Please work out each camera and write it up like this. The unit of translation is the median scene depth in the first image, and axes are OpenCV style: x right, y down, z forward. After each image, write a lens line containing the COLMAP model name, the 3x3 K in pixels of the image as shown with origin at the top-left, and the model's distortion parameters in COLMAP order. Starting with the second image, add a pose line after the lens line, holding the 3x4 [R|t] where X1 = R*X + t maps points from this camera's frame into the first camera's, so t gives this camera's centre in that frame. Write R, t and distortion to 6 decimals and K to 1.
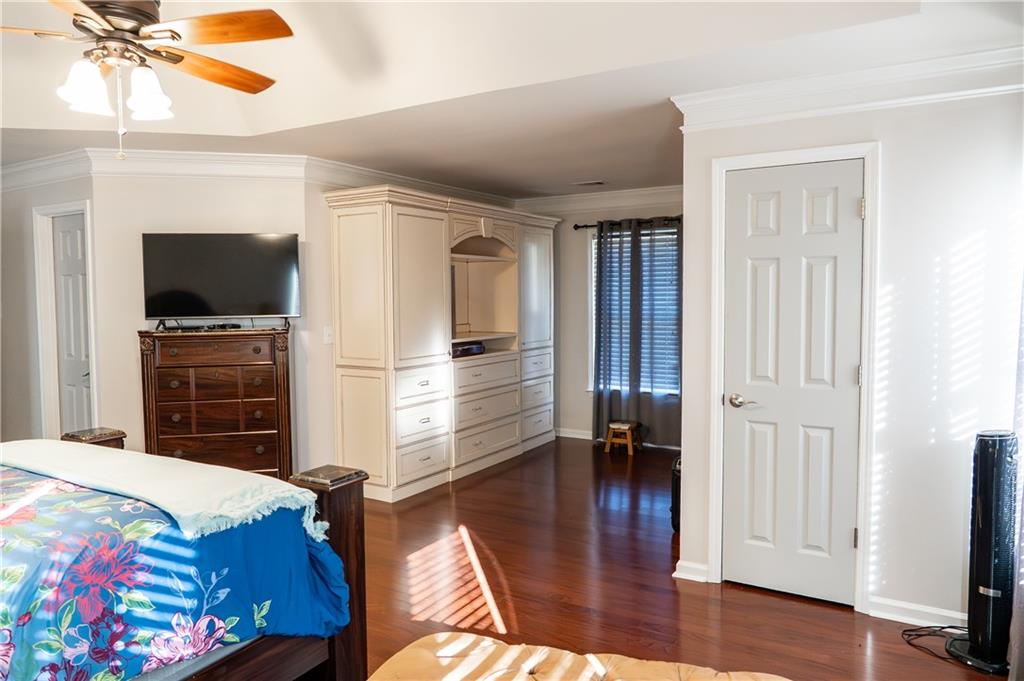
lens RADIAL K [[726.4, 0, 505.0], [0, 726.4, 329.8], [0, 0, 1]] dist [-0.010630, 0.002827]
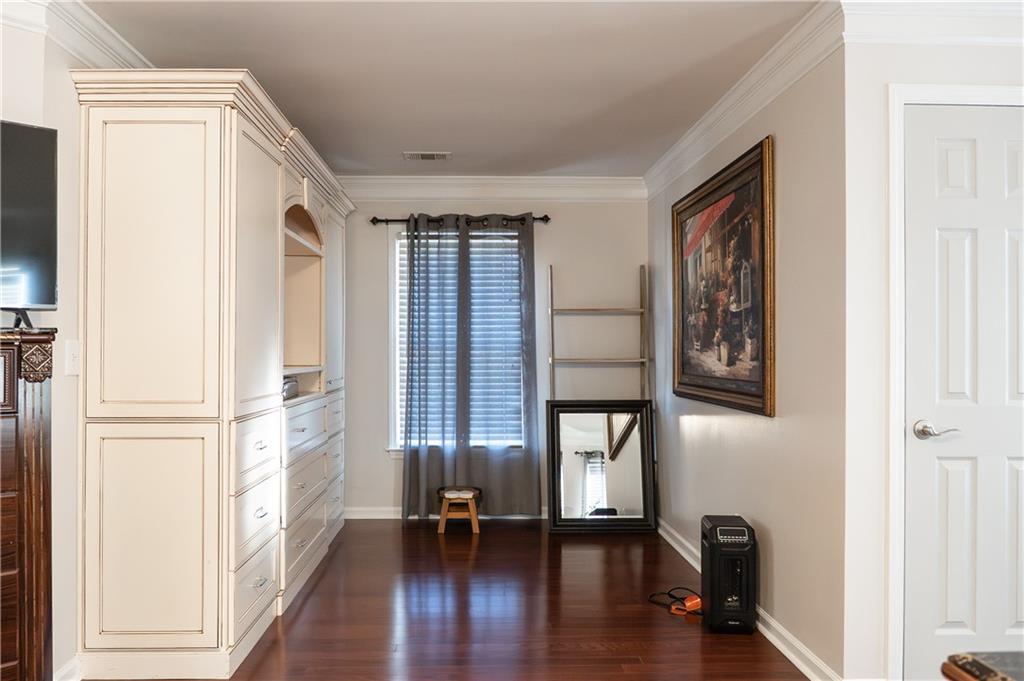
lens RADIAL K [[754.1, 0, 440.5], [0, 754.1, 348.5], [0, 0, 1]] dist [0.009171, -0.008301]
pose [[0.840926, 0.013515, 0.540981, -0.317215], [0.022103, 0.997996, -0.059290, 0.037548], [-0.540699, 0.061816, 0.838942, 0.442433]]
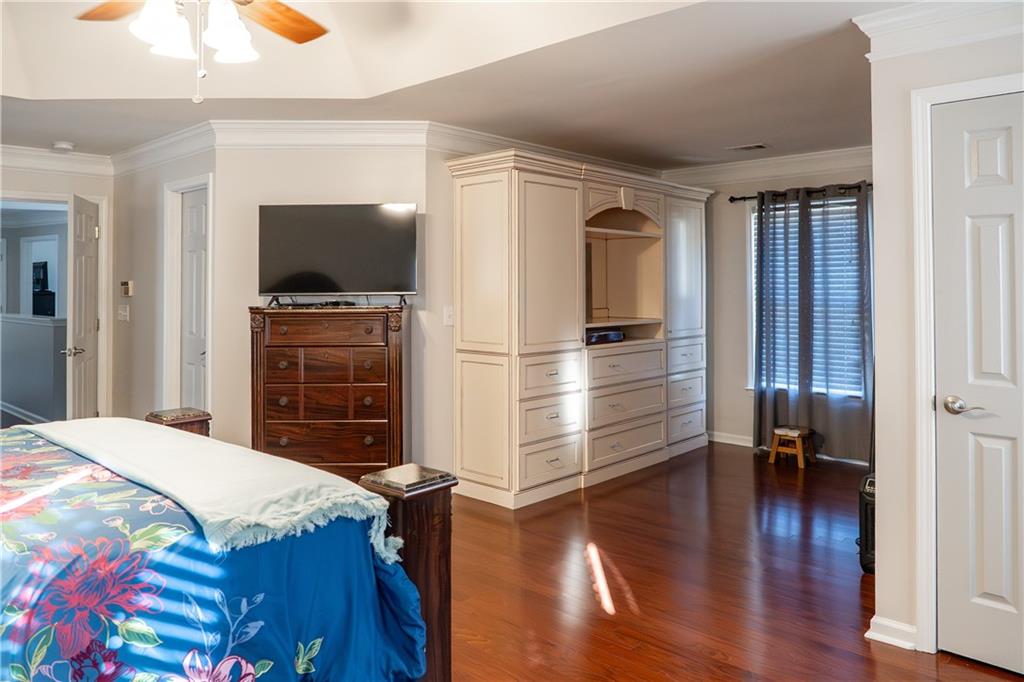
lens RADIAL K [[726.4, 0, 511.0], [0, 726.4, 272.6], [0, 0, 1]] dist [-0.010630, 0.002827]
pose [[0.979887, 0.002330, -0.199539, 0.014395], [-0.017050, 0.997253, -0.072083, 0.017154], [0.198823, 0.074036, 0.977235, 0.124699]]
